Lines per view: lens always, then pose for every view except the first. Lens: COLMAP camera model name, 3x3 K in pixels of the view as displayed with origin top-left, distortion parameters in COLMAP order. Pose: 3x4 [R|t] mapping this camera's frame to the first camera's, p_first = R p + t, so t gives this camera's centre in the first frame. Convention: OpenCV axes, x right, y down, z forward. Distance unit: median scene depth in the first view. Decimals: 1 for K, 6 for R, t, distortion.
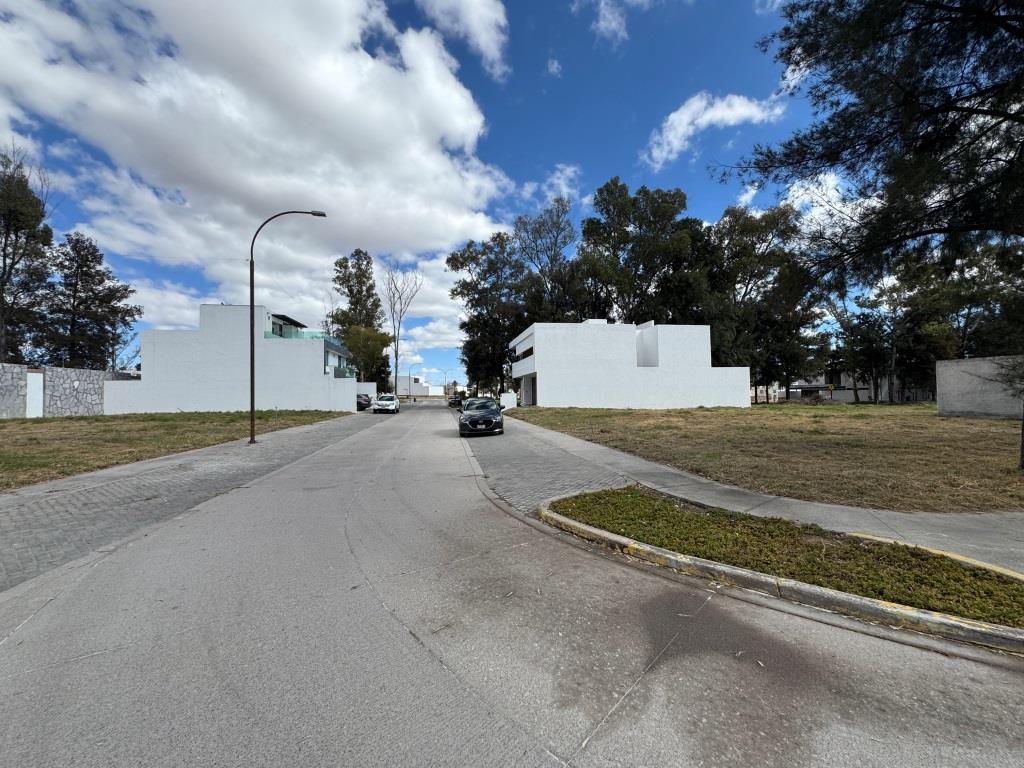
lens RADIAL K [[407.2, 0, 513.7], [0, 407.2, 382.0], [0, 0, 1]] dist [0.000201, 0.000137]
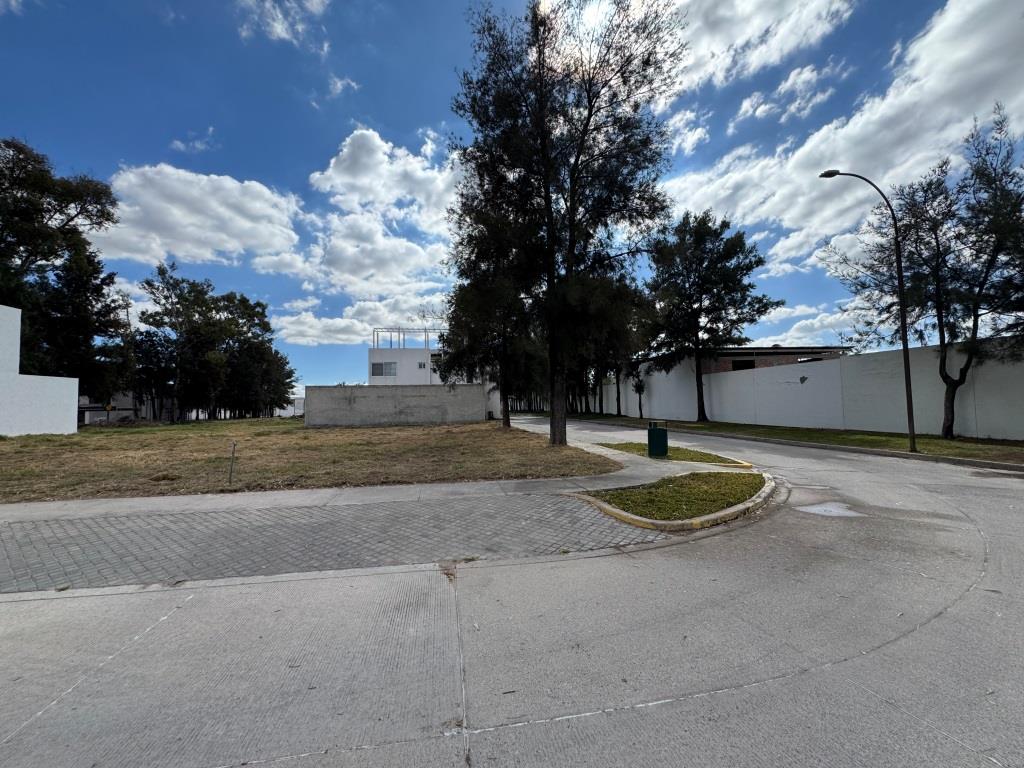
lens RADIAL K [[409.7, 0, 510.3], [0, 409.7, 358.9], [0, 0, 1]] dist [0.007150, 0.000284]
pose [[0.010833, 0.122521, 0.992407, -0.423535], [-0.013745, 0.992390, -0.122369, 0.024388], [-0.999847, -0.012315, 0.012435, 0.627376]]
